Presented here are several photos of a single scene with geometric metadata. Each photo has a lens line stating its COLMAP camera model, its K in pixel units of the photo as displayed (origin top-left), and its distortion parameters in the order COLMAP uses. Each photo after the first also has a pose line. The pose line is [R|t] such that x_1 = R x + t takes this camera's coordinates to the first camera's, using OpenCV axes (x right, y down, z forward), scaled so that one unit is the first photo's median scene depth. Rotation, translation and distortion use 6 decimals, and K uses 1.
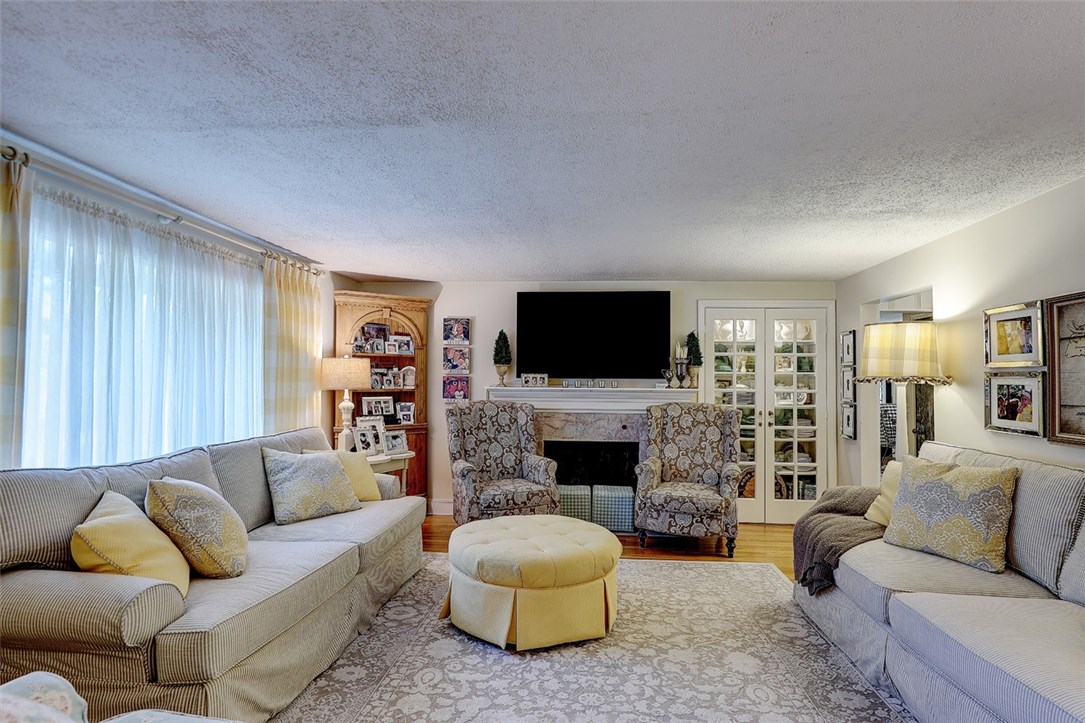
lens RADIAL K [[553.2, 0, 542.5], [0, 553.2, 361.5], [0, 0, 1]] dist [0.000727, -0.000147]
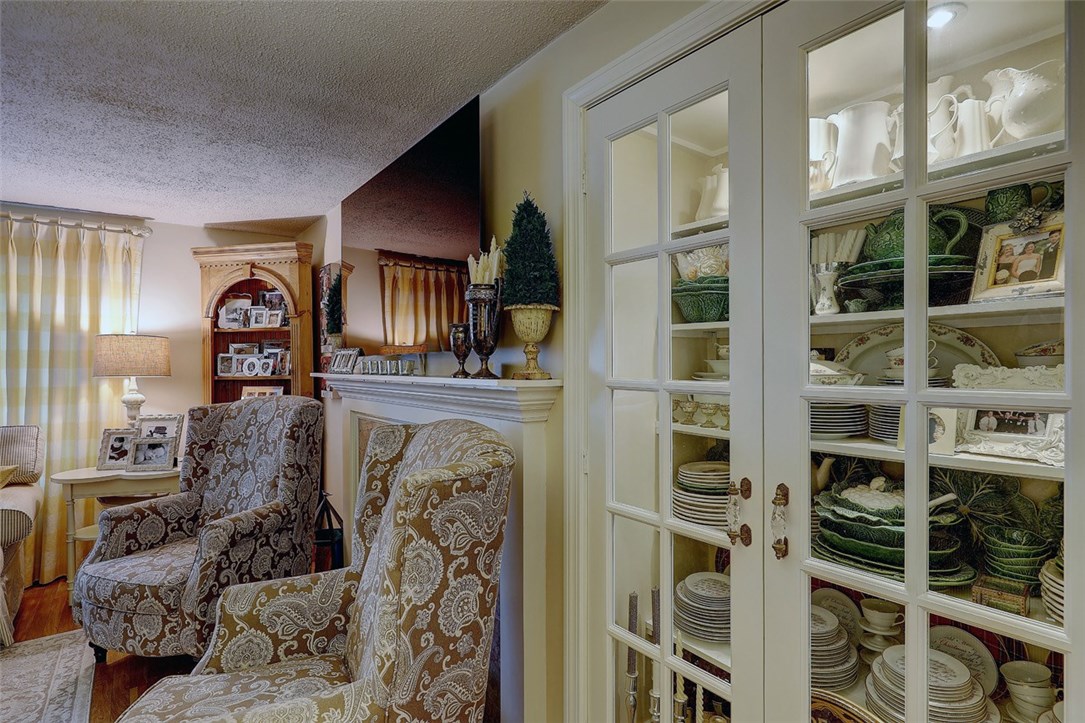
lens RADIAL K [[553.2, 0, 542.5], [0, 553.2, 361.5], [0, 0, 1]] dist [0.000727, -0.000147]
pose [[0.670458, -0.014929, -0.741797, 0.587153], [0.040114, 0.999065, 0.016150, 0.039246], [0.740862, -0.040585, 0.670430, 0.910760]]
